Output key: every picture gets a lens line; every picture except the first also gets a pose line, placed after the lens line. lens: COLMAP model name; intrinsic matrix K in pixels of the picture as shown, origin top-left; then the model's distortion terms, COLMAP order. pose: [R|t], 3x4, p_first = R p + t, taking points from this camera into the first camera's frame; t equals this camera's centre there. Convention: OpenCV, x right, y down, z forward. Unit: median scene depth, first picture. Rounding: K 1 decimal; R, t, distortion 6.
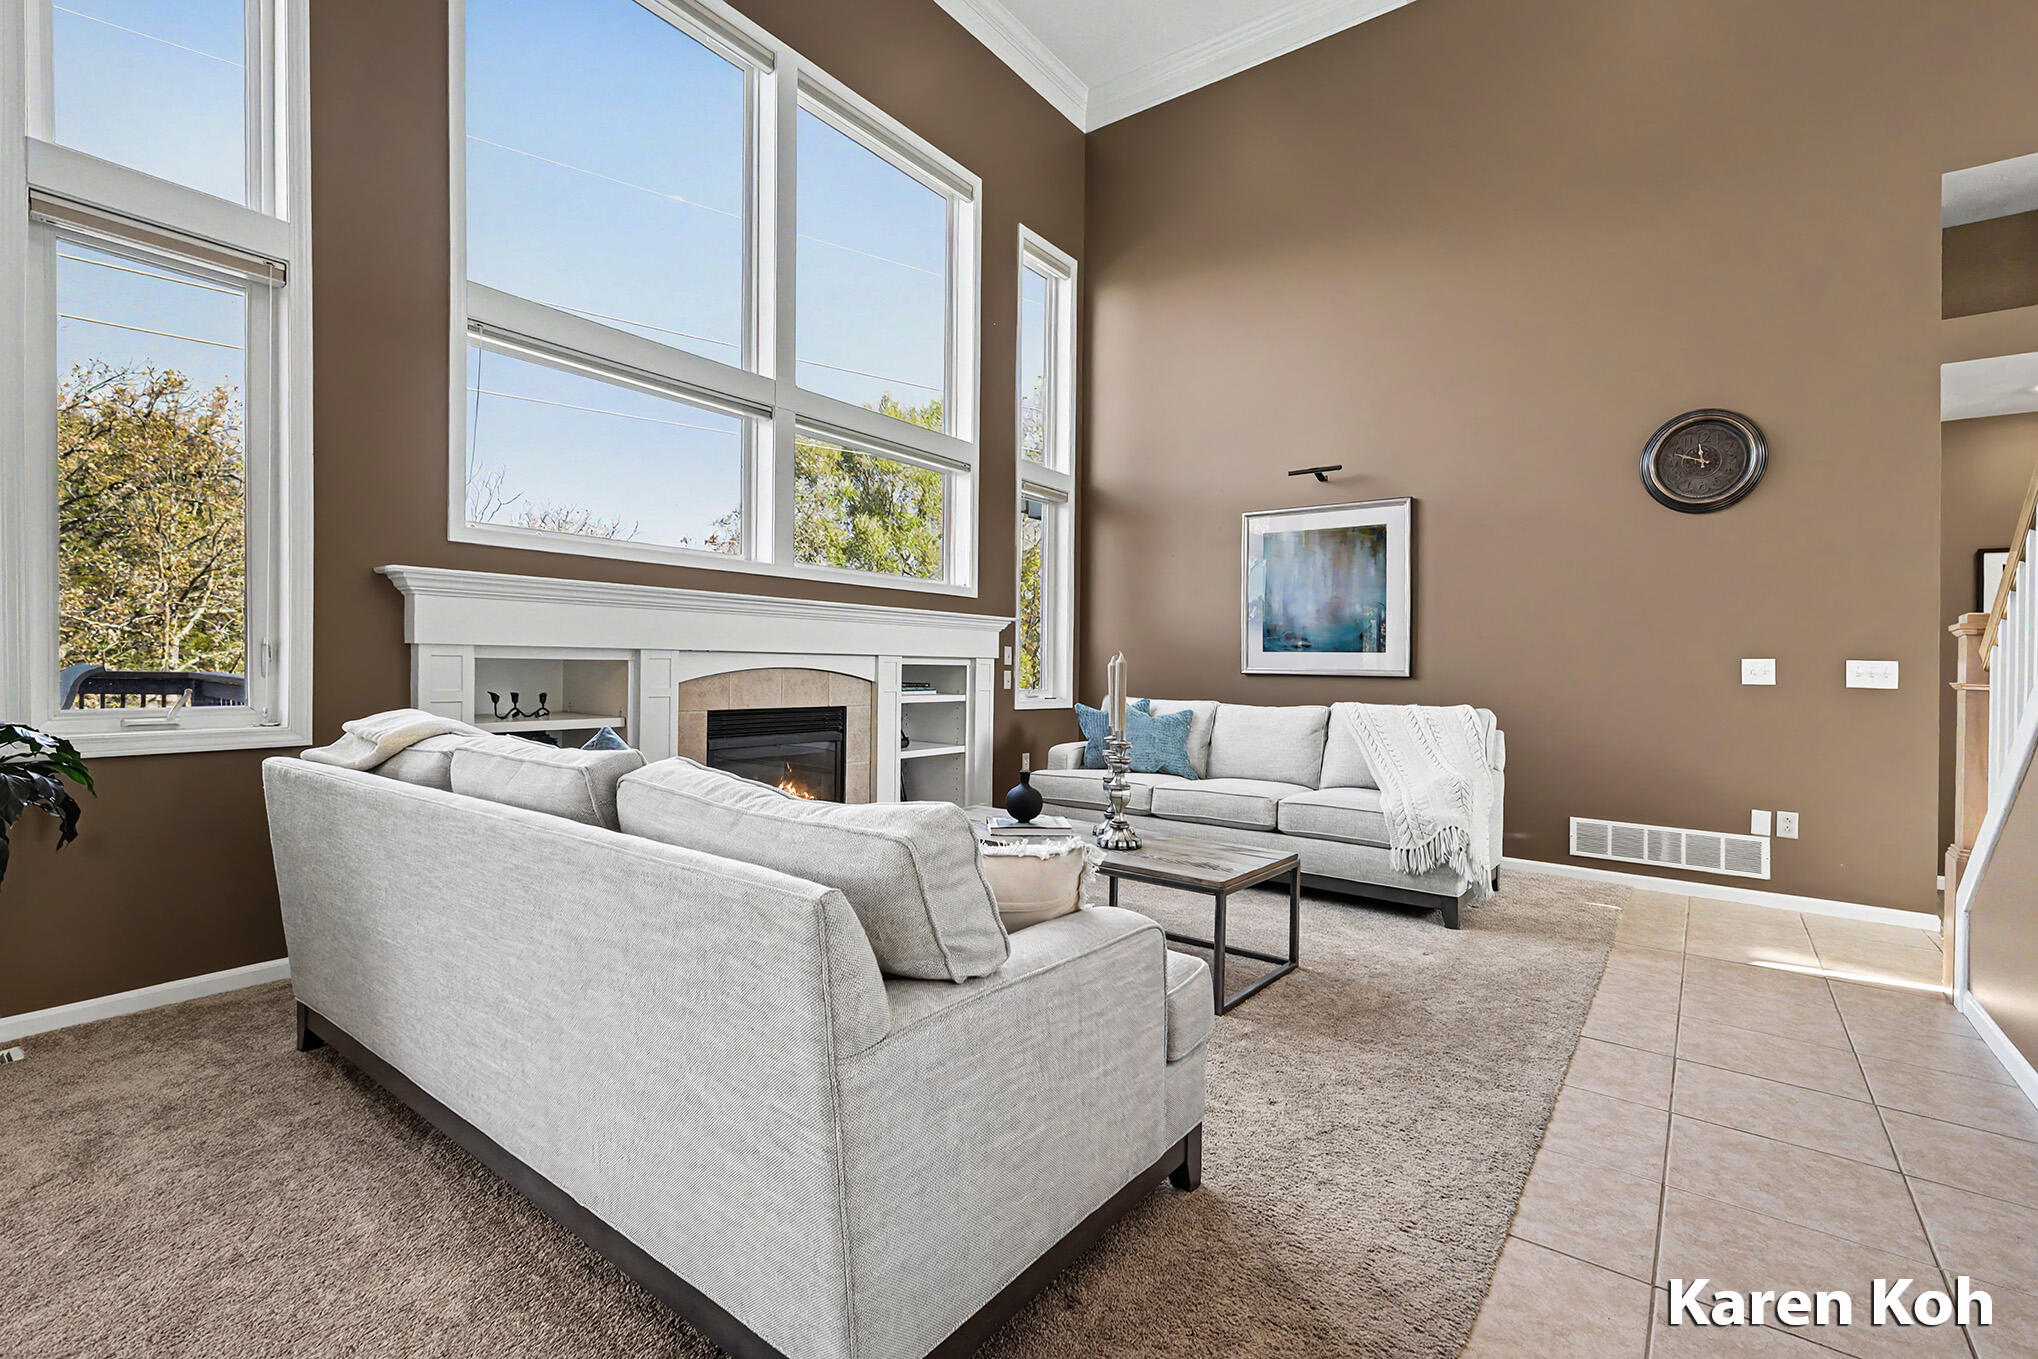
lens RADIAL K [[898.1, 0, 1020.2], [0, 898.1, 670.4], [0, 0, 1]] dist [-0.000428, 0.001819]
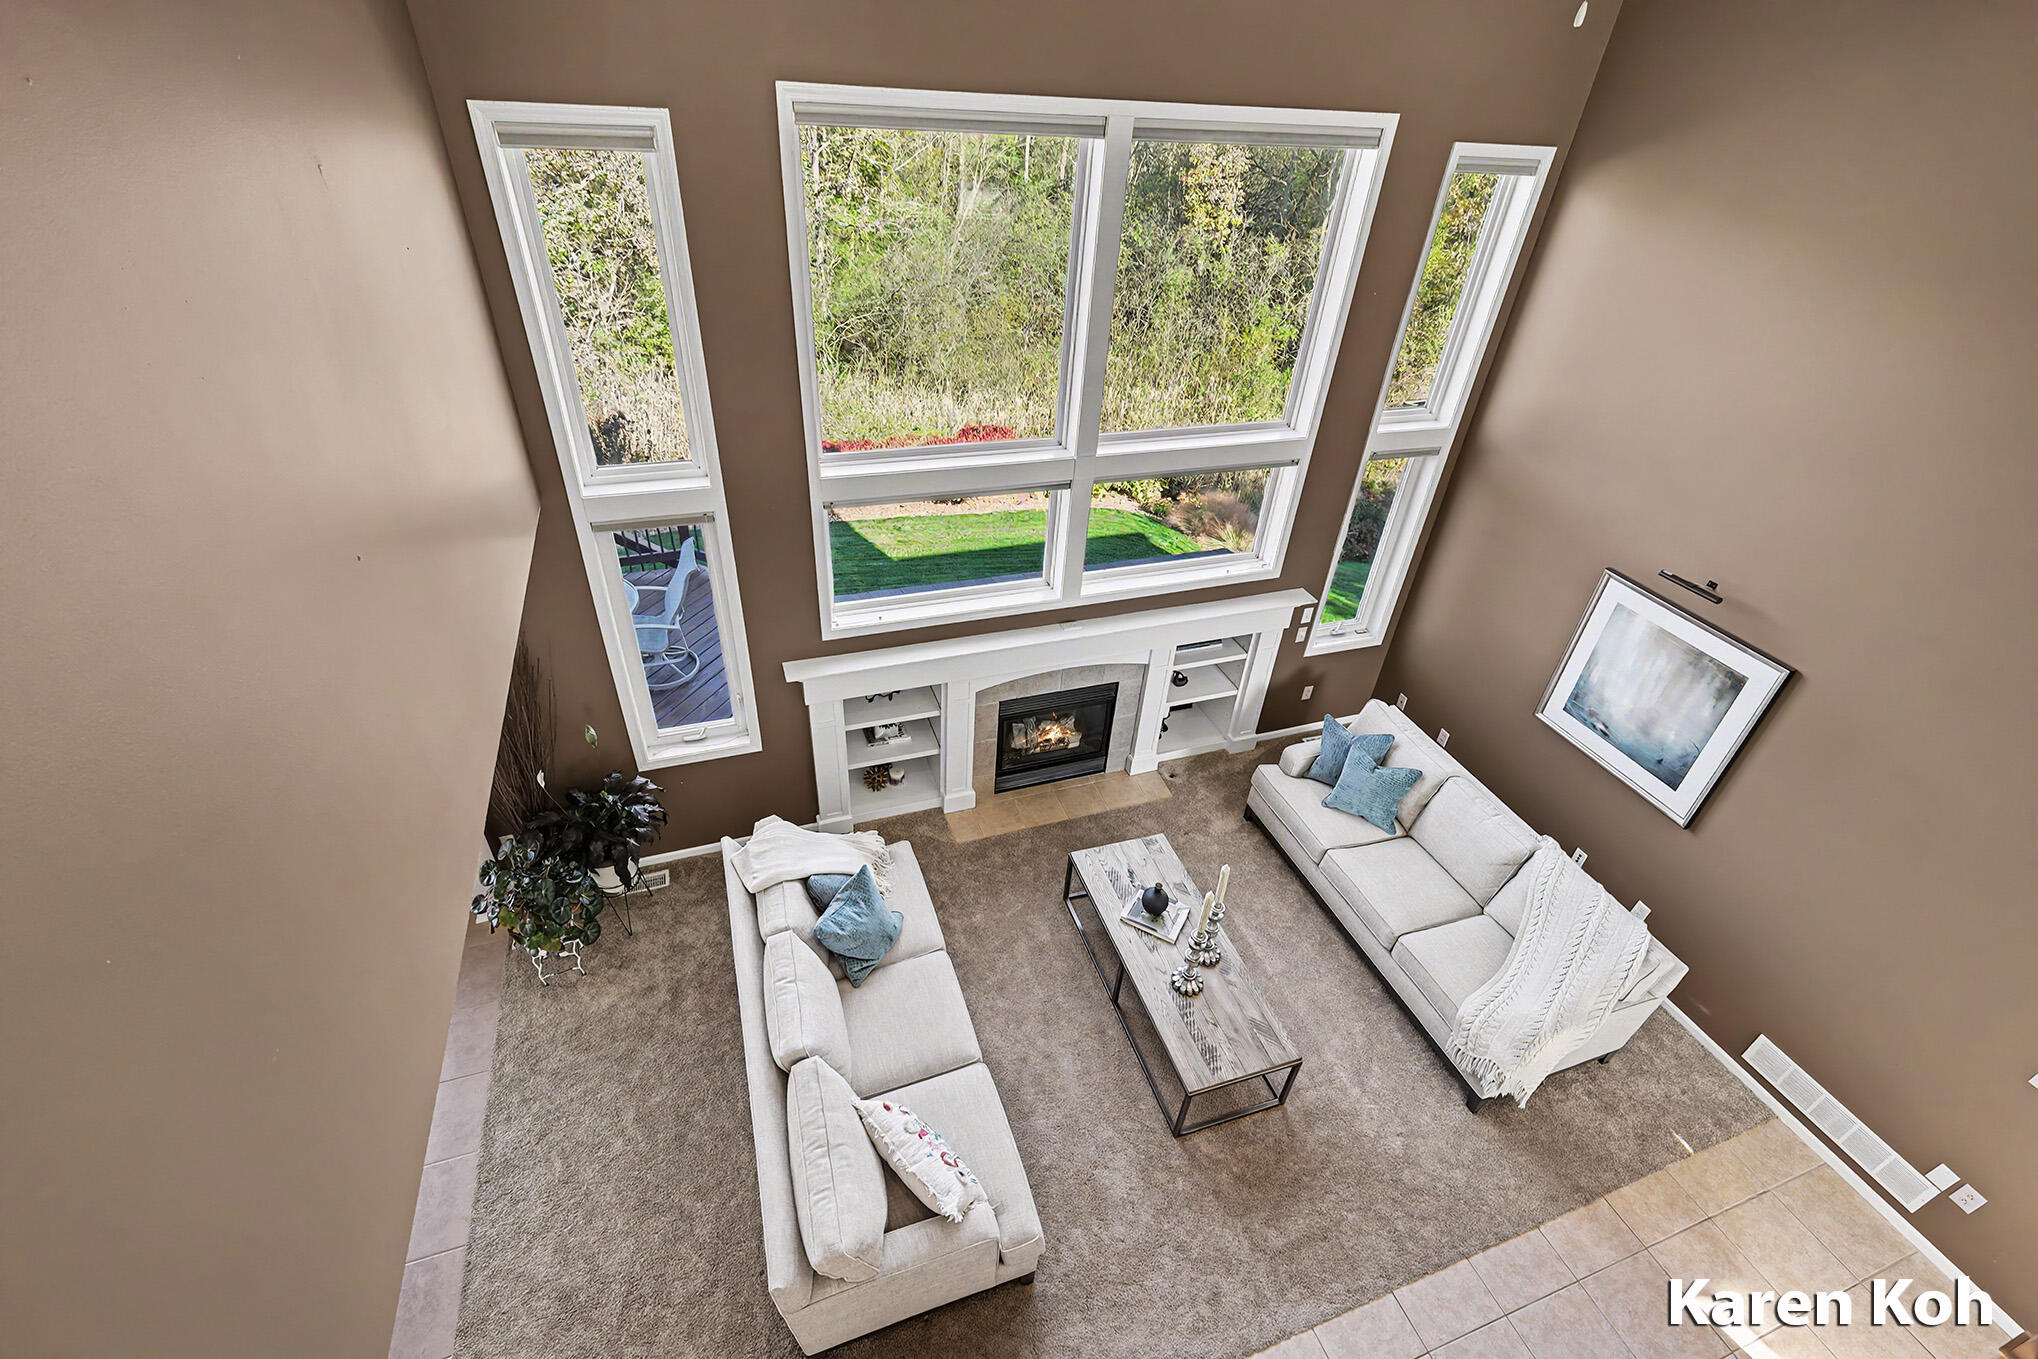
lens RADIAL K [[898.1, 0, 1016.8], [0, 898.1, 671.0], [0, 0, 1]] dist [-0.000428, 0.001819]
pose [[0.834738, 0.349772, -0.425290, 0.193449], [-0.058850, 0.824590, 0.562661, -0.598873], [0.547493, -0.444647, 0.708901, 0.037155]]
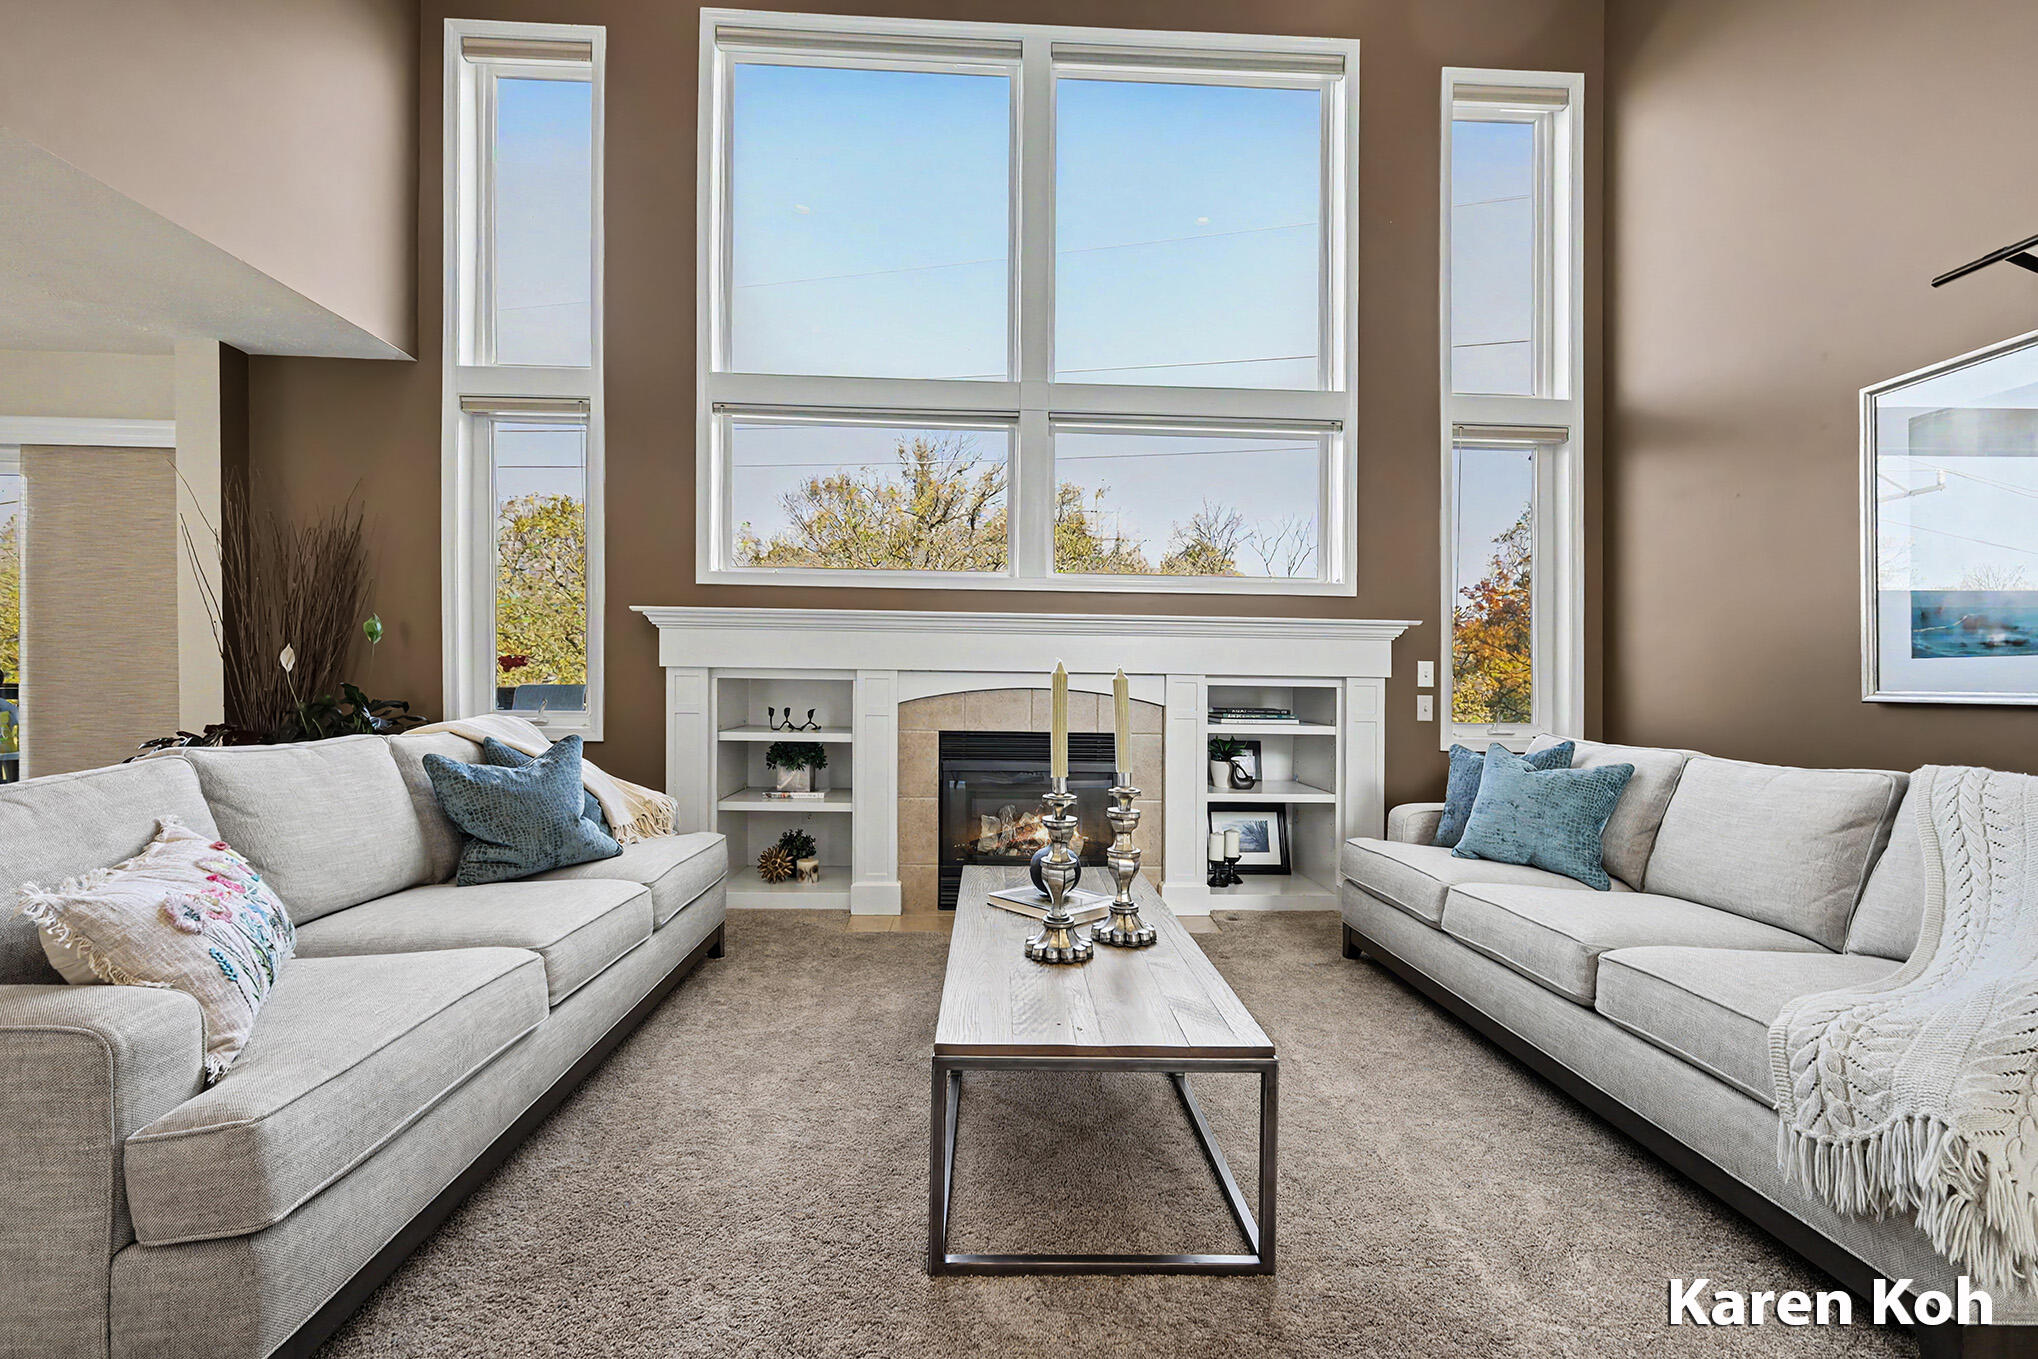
lens RADIAL K [[898.1, 0, 1020.3], [0, 898.1, 674.1], [0, 0, 1]] dist [-0.000428, 0.001819]
pose [[0.640871, -0.013944, -0.767522, 0.363594], [-0.008545, 0.999643, -0.025296, 0.004963], [0.767601, 0.022770, 0.640524, 0.332179]]
